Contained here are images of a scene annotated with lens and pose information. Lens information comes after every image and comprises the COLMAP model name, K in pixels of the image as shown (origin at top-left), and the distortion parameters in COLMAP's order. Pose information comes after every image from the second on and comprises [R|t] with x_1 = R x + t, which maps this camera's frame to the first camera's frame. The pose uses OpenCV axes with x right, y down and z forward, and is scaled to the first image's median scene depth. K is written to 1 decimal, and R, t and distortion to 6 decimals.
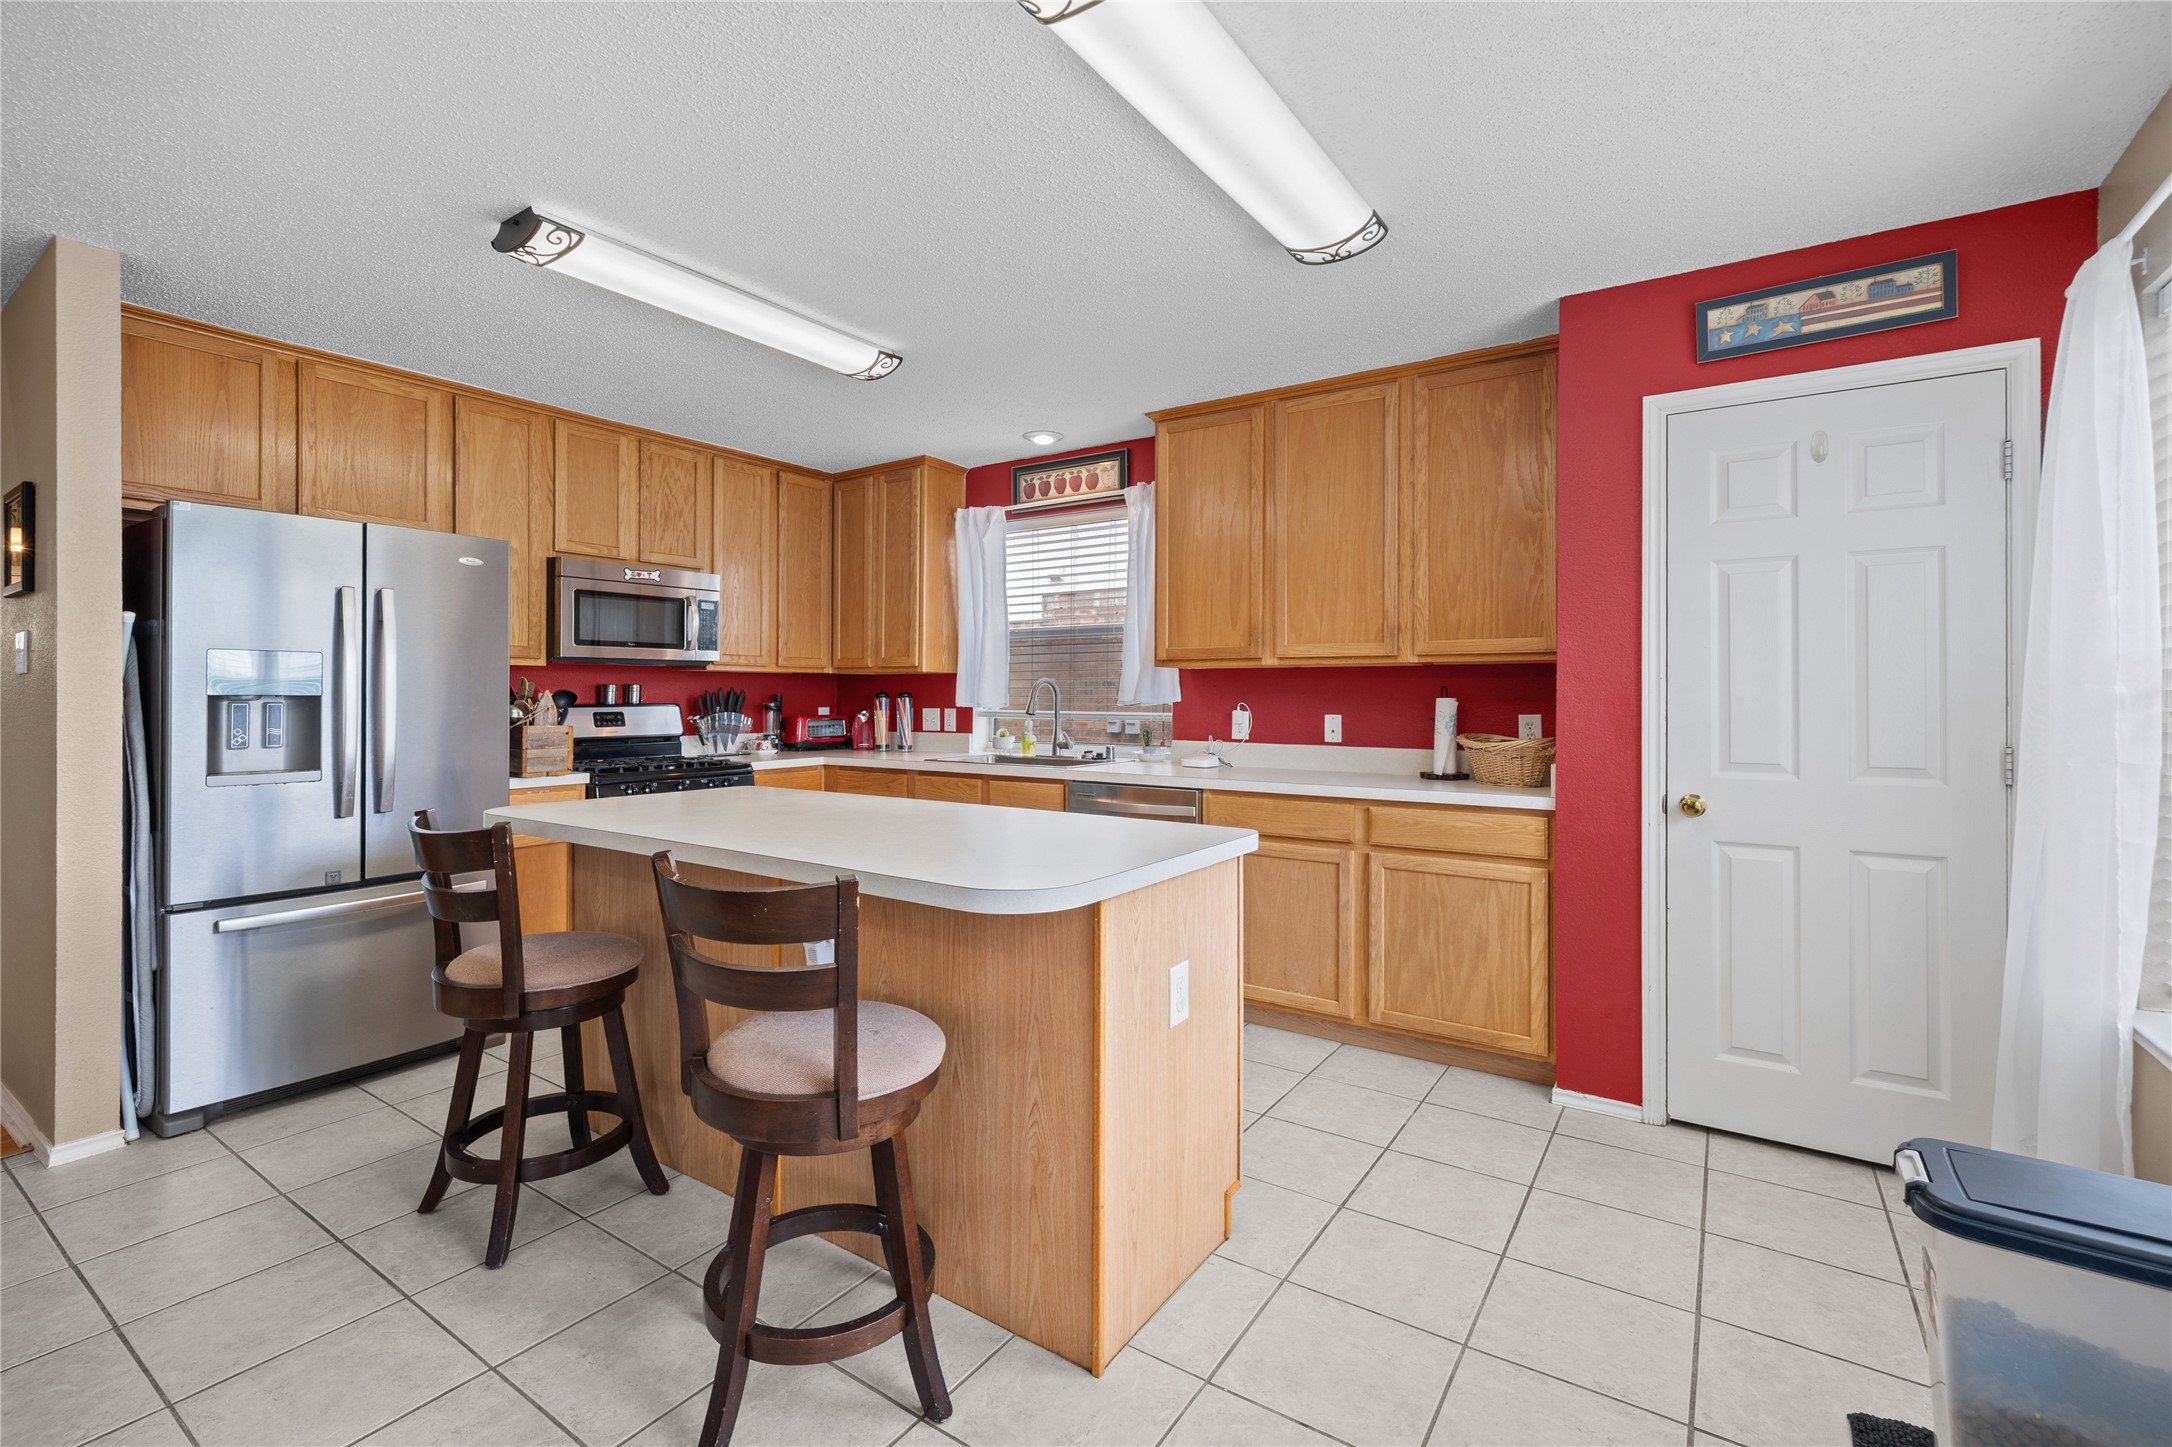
lens RADIAL K [[954.7, 0, 1089.5], [0, 954.7, 701.7], [0, 0, 1]] dist [0.004759, 0.000109]
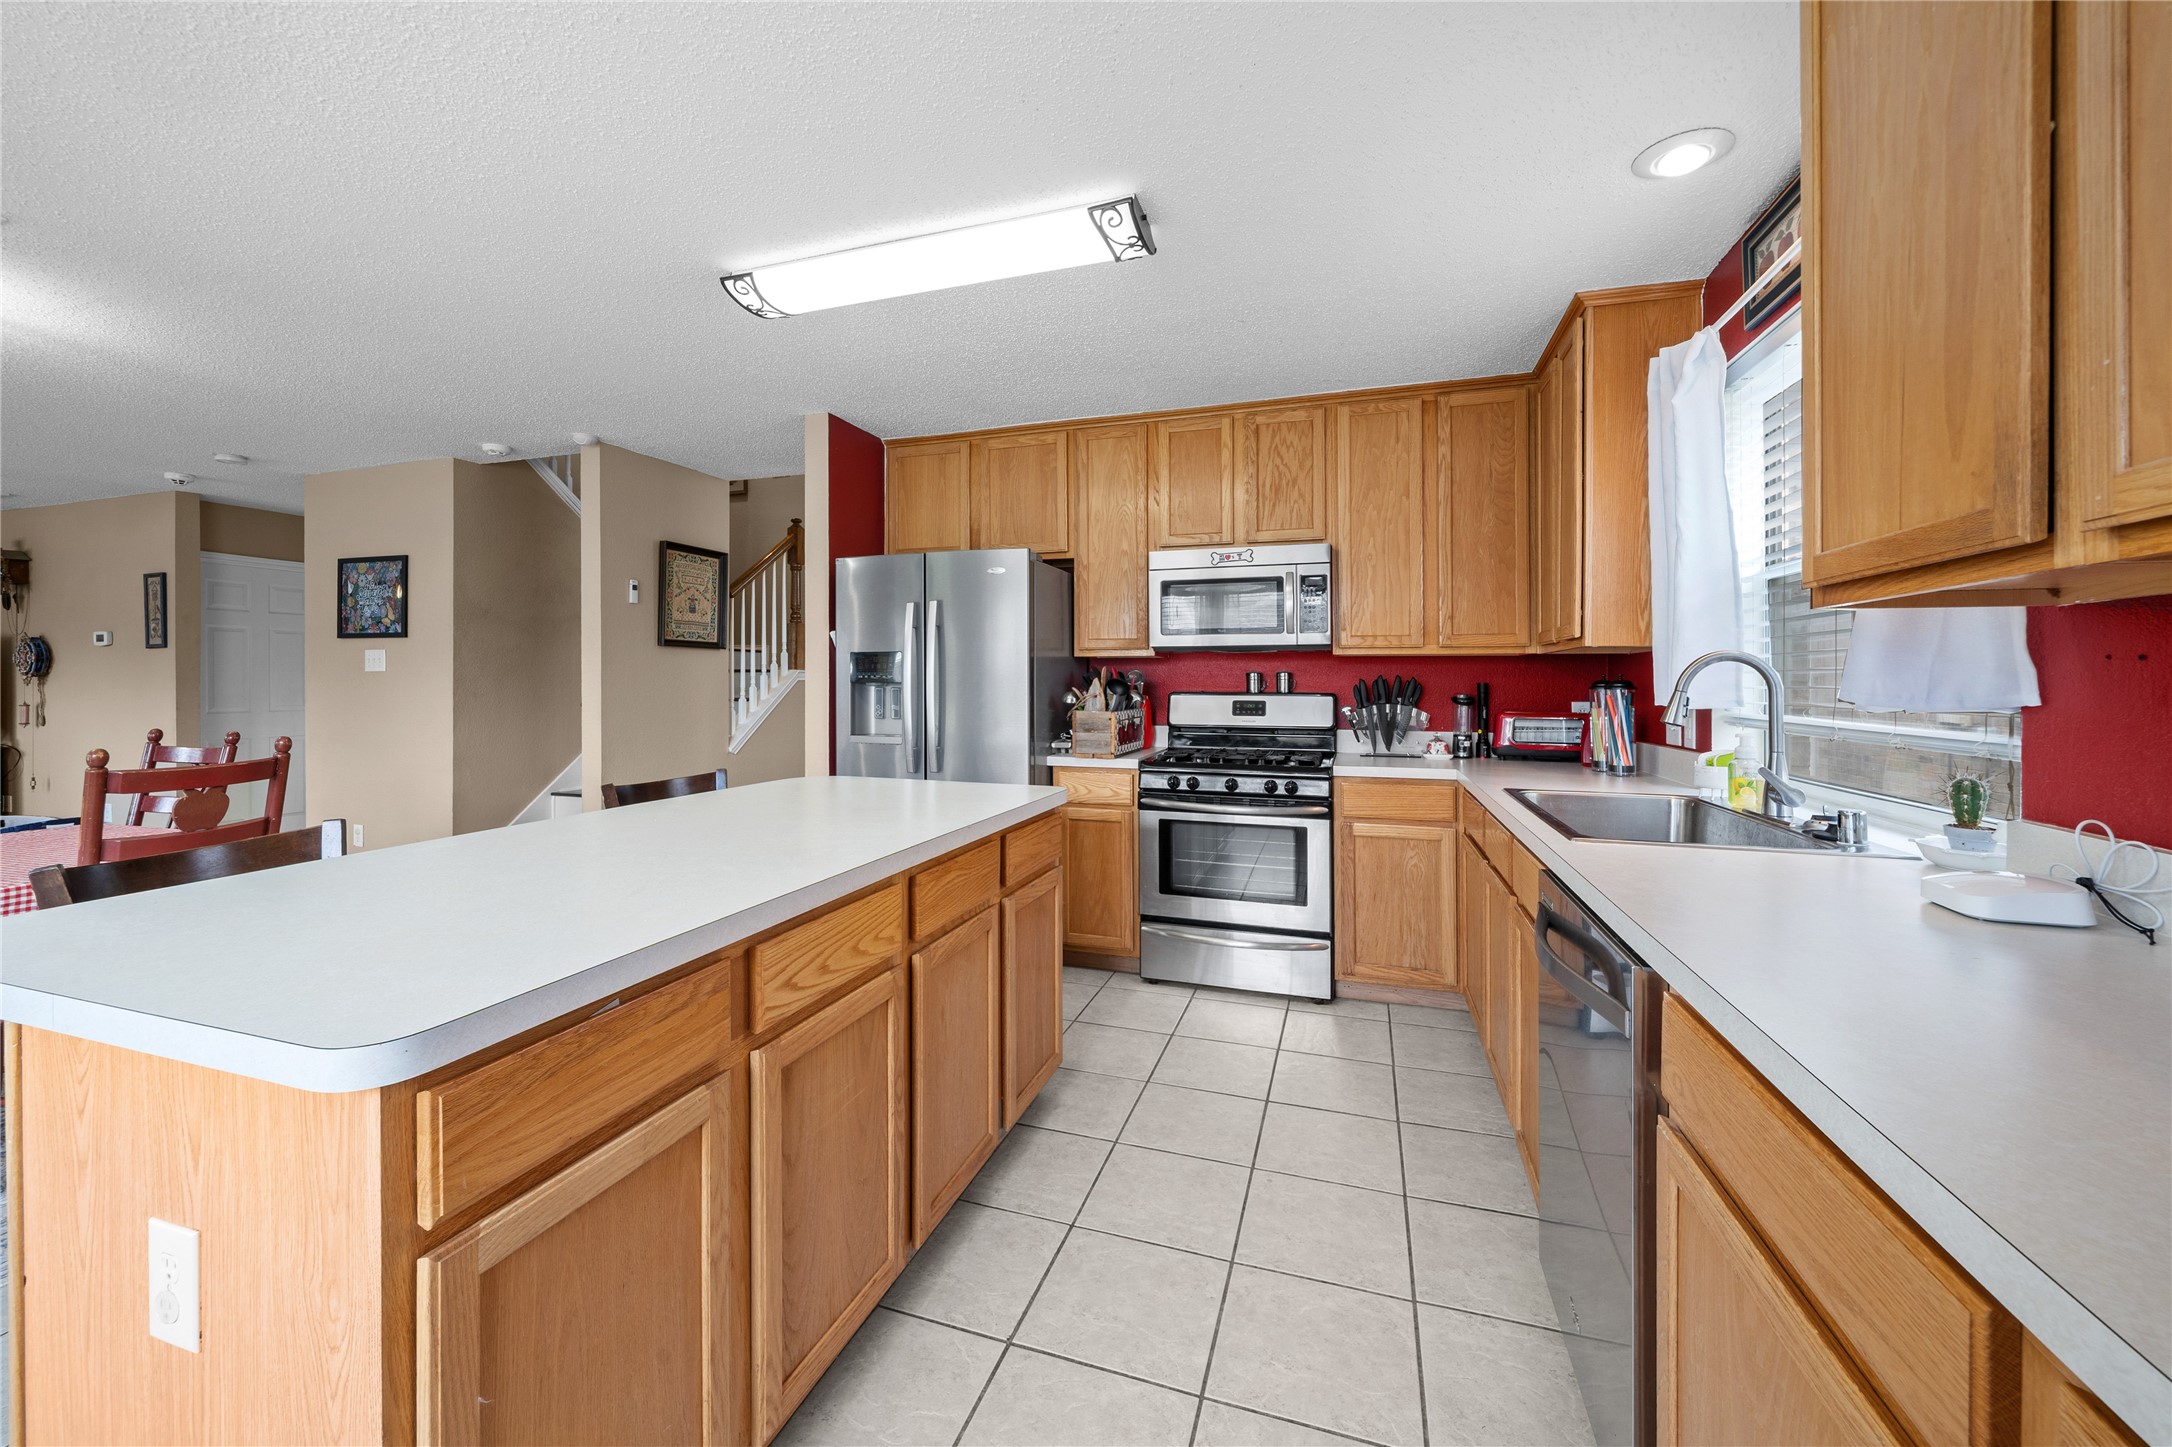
lens RADIAL K [[851.9, 0, 1087.0], [0, 851.9, 669.4], [0, 0, 1]] dist [-0.001745, -0.000227]
pose [[0.285978, -0.015803, -0.958106, 0.286347], [-0.014742, 0.999673, -0.020888, -0.000407], [0.958123, 0.020098, 0.285652, 0.593402]]
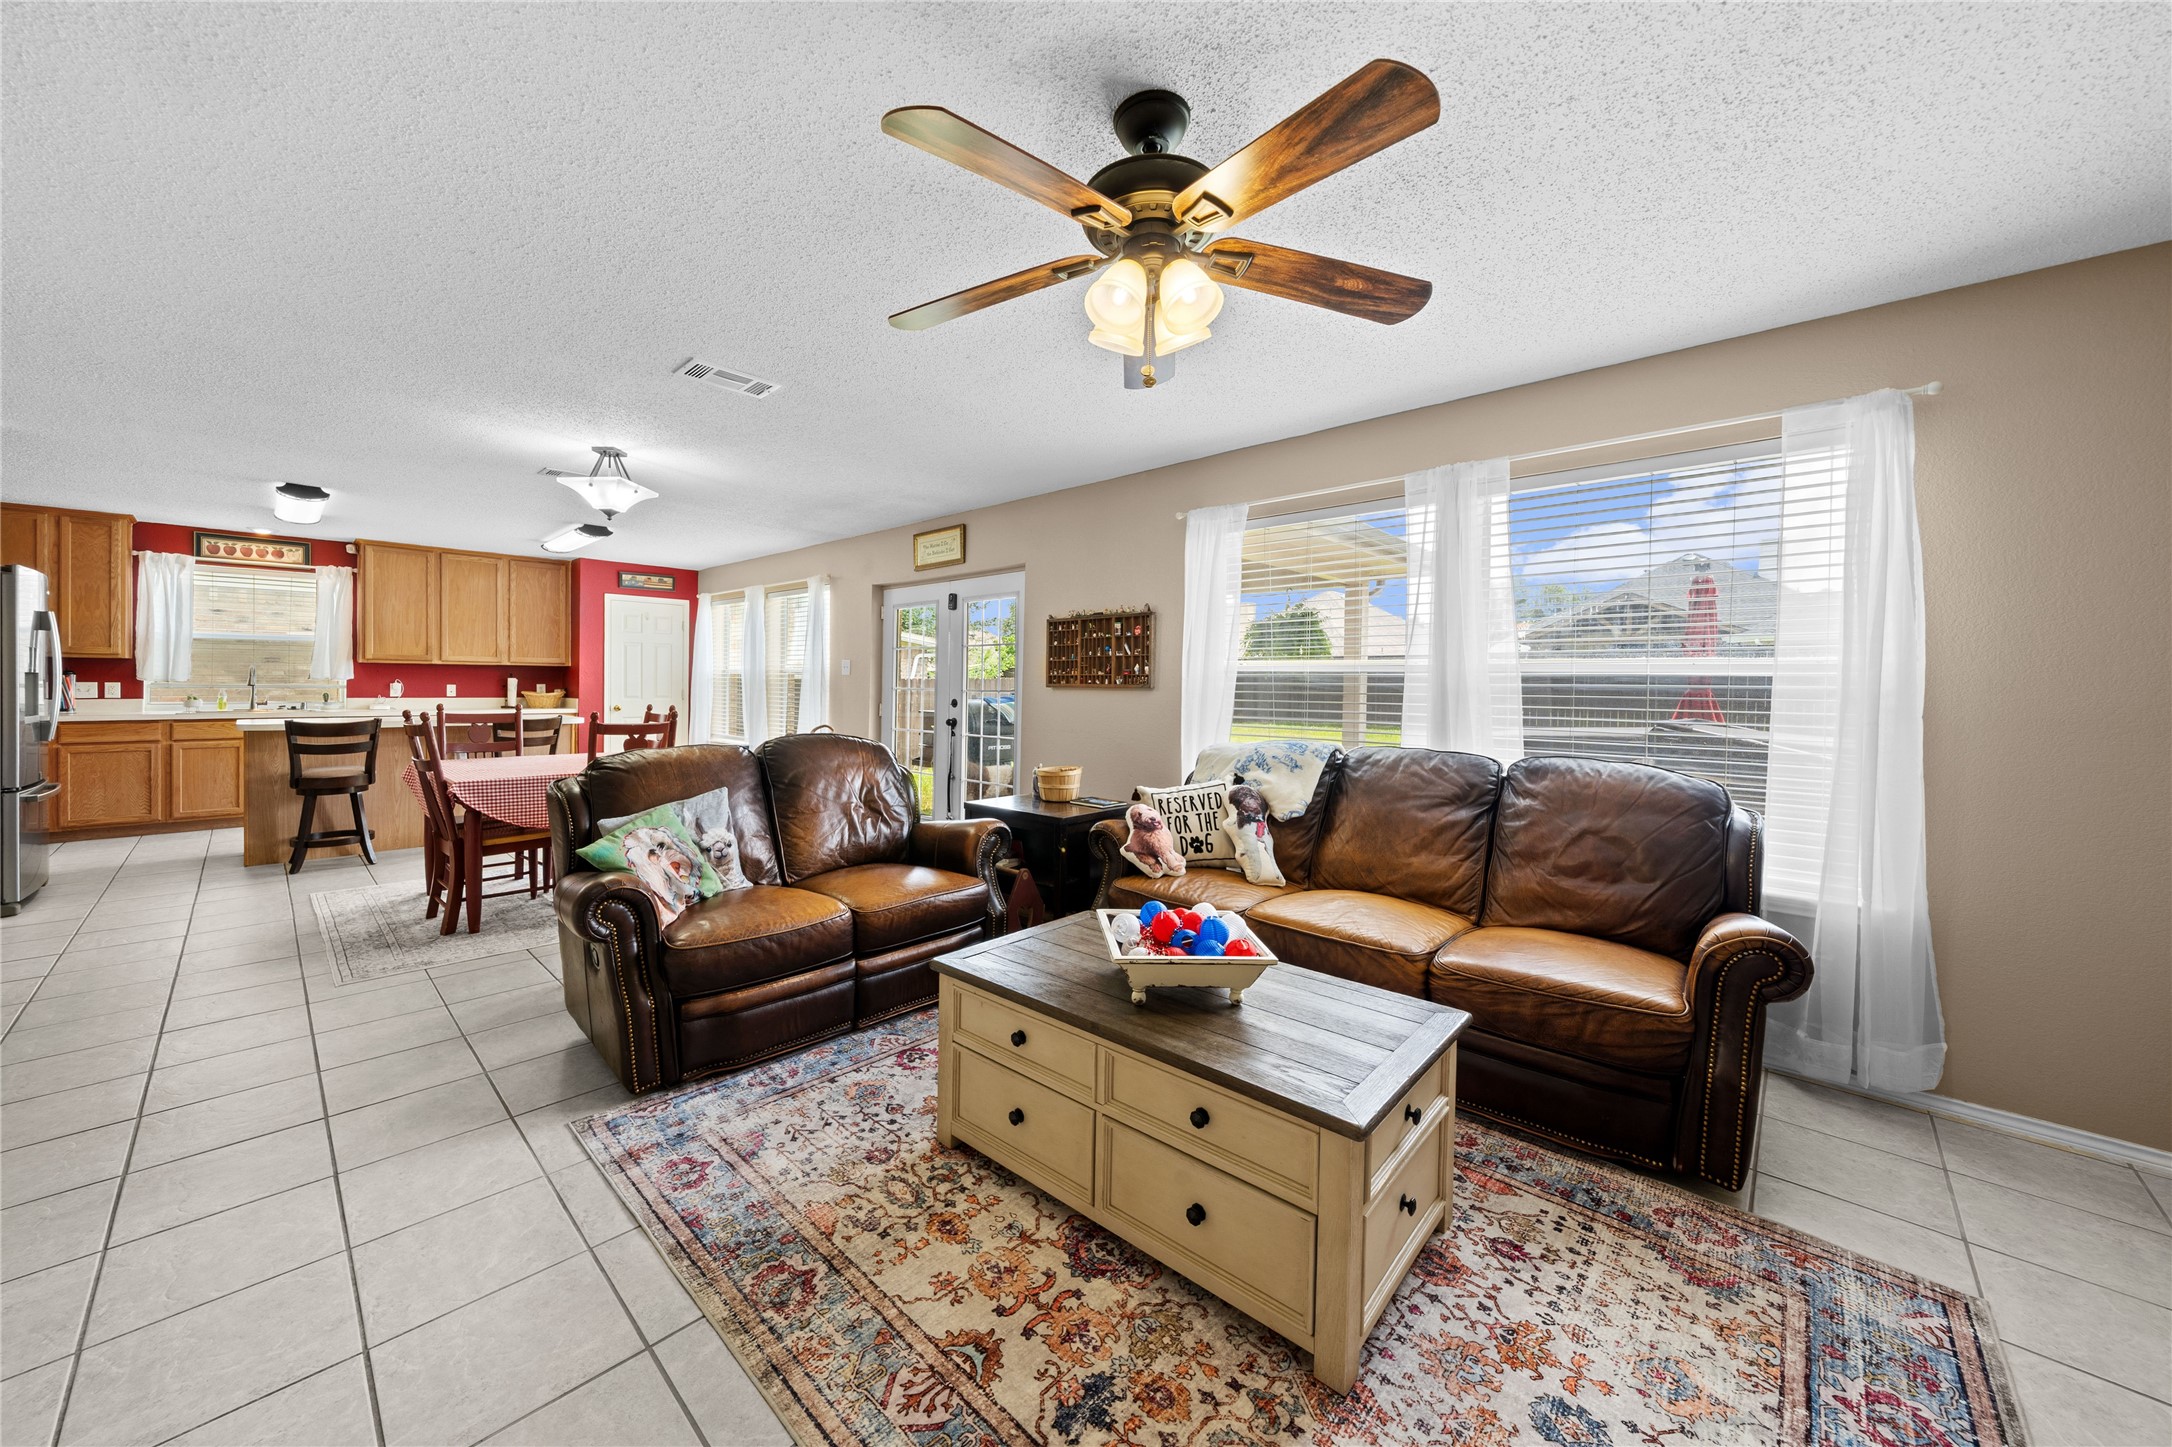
lens RADIAL K [[800.6, 0, 1090.5], [0, 800.6, 695.7], [0, 0, 1]] dist [-0.001321, -0.000181]
pose [[0.159847, -0.010251, 0.987089, -1.312363], [0.000760, 0.999947, 0.010262, 0.019724], [-0.987142, -0.000890, 0.159846, -0.793513]]
